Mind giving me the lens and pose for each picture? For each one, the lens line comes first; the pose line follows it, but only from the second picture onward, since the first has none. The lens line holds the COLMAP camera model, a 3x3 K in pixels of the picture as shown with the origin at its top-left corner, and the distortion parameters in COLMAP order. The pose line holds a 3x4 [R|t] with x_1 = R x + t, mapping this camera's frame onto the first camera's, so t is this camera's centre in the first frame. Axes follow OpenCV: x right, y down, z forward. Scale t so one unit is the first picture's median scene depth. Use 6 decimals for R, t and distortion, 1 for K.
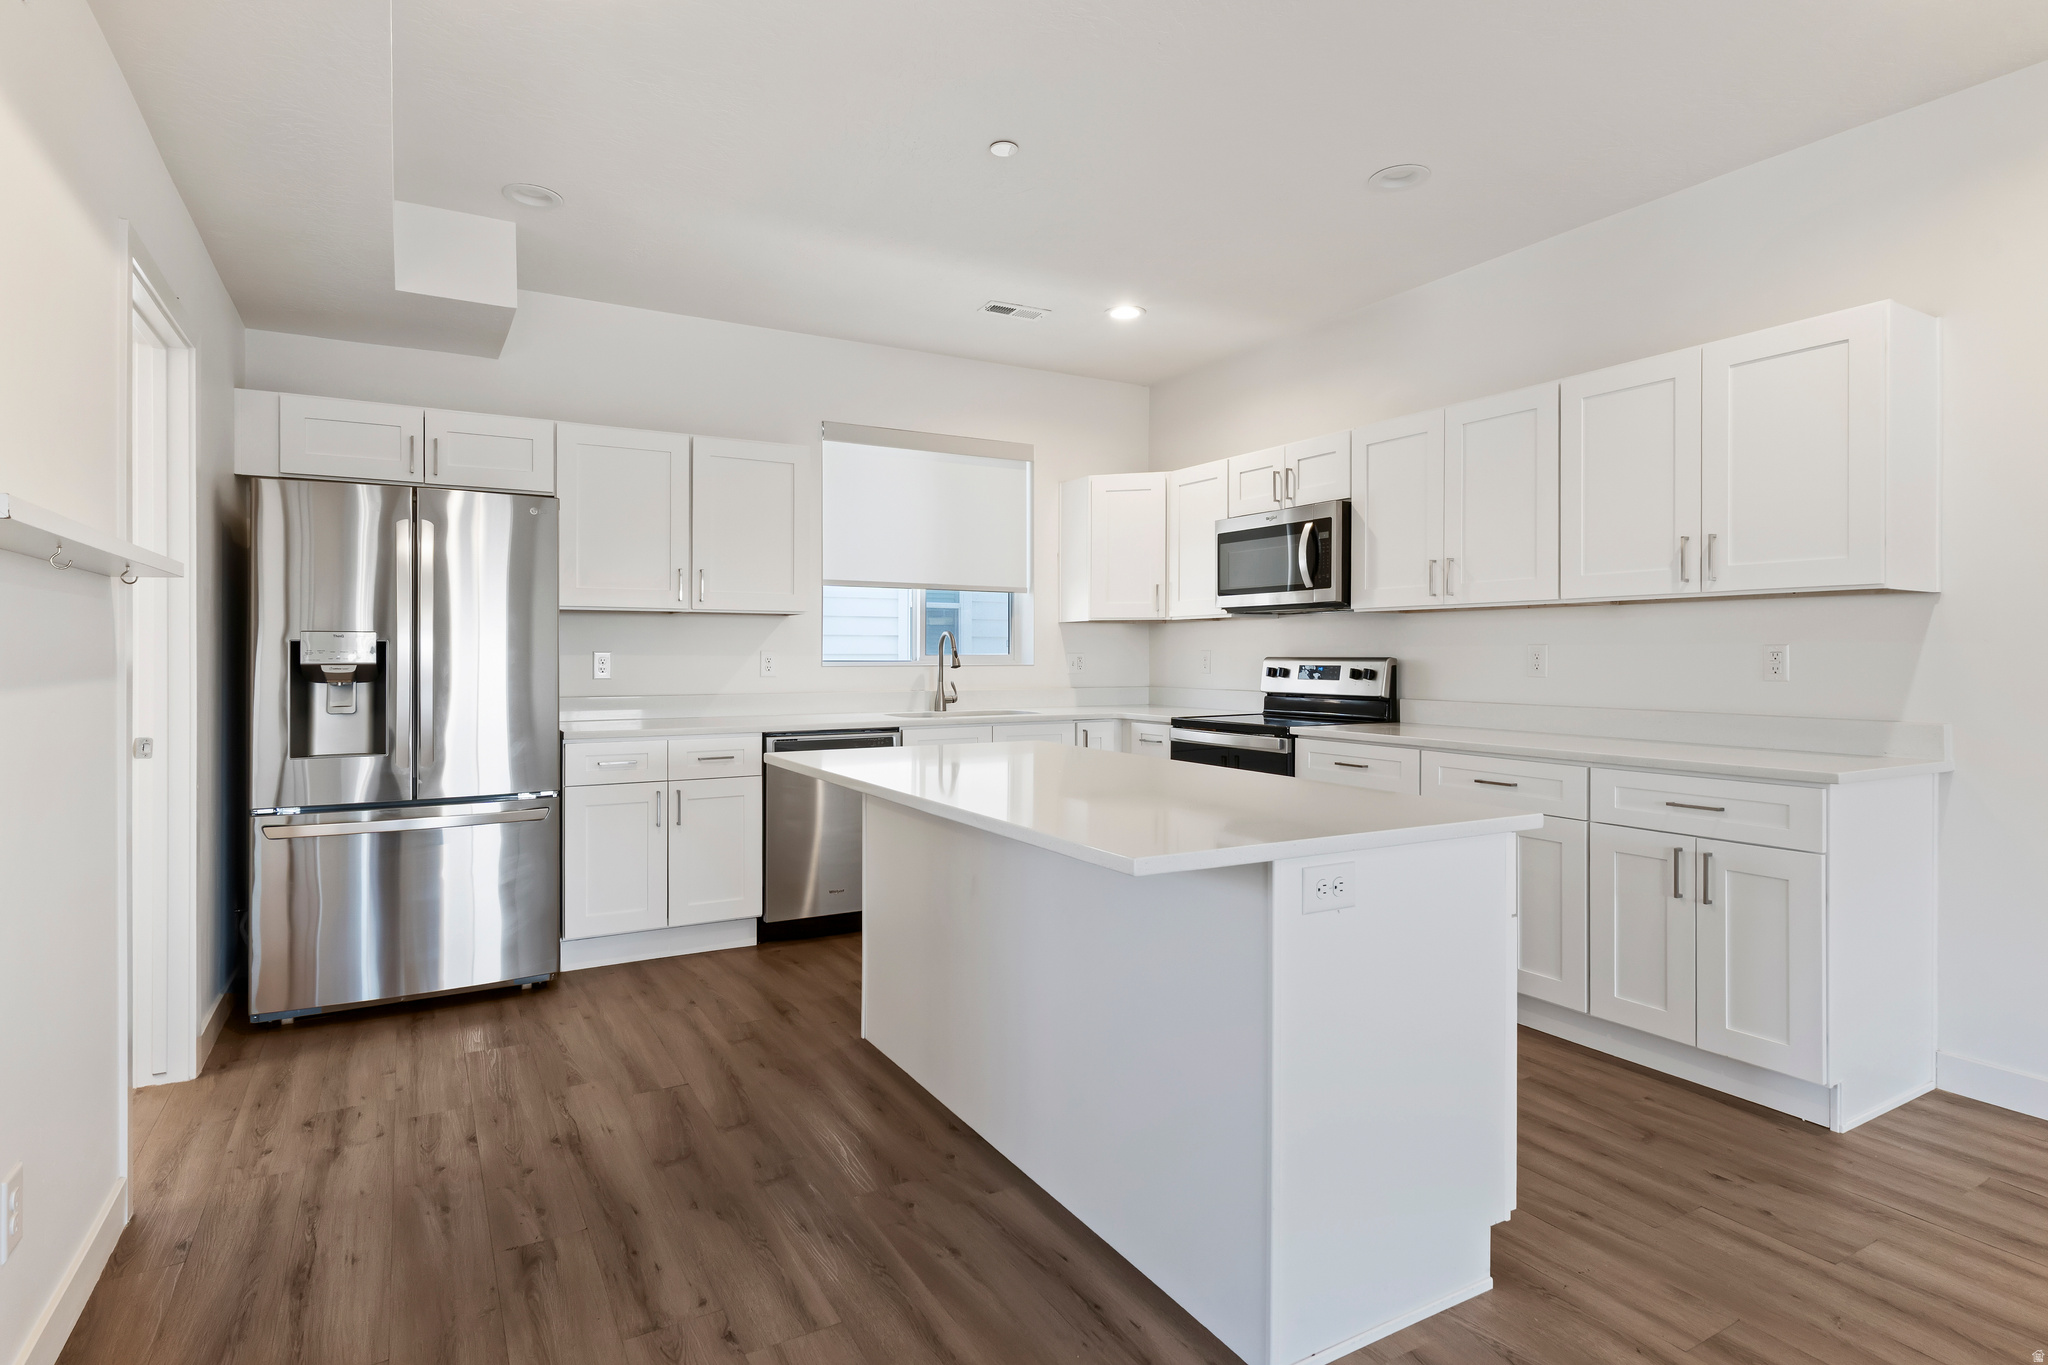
lens RADIAL K [[1055.3, 0, 1024.7], [0, 1055.3, 647.7], [0, 0, 1]] dist [-0.036725, -0.000125]
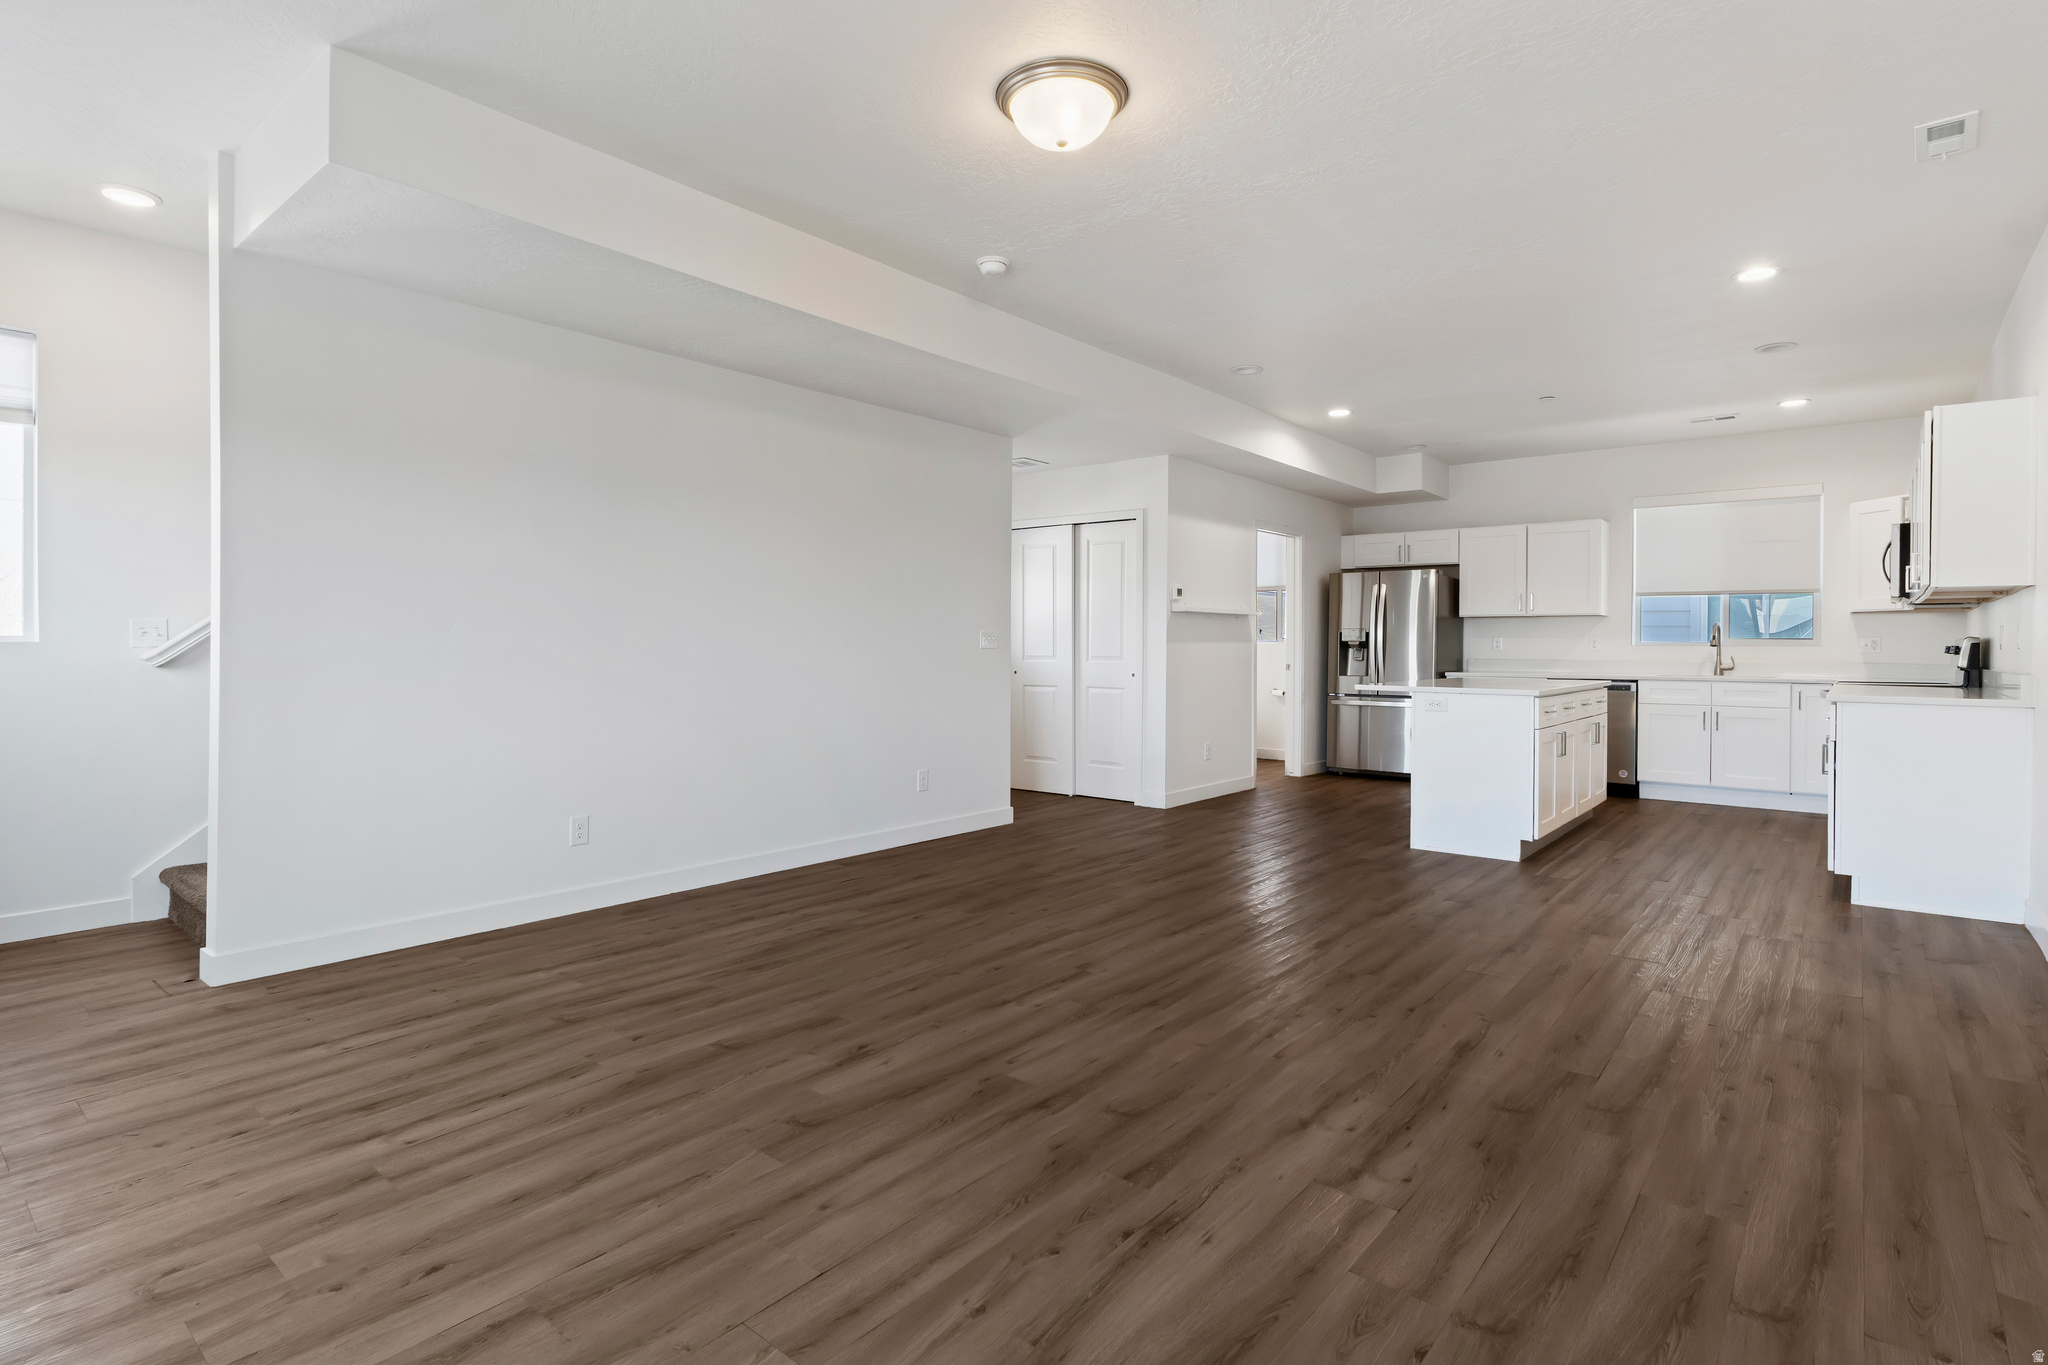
lens RADIAL K [[1016.2, 0, 1021.3], [0, 1016.2, 626.7], [0, 0, 1]] dist [0.003814, 0.000327]
pose [[0.347067, -0.012793, -0.937753, 1.249400], [0.000957, 0.999911, -0.013287, 0.010110], [0.937840, 0.003714, 0.347049, -0.593786]]
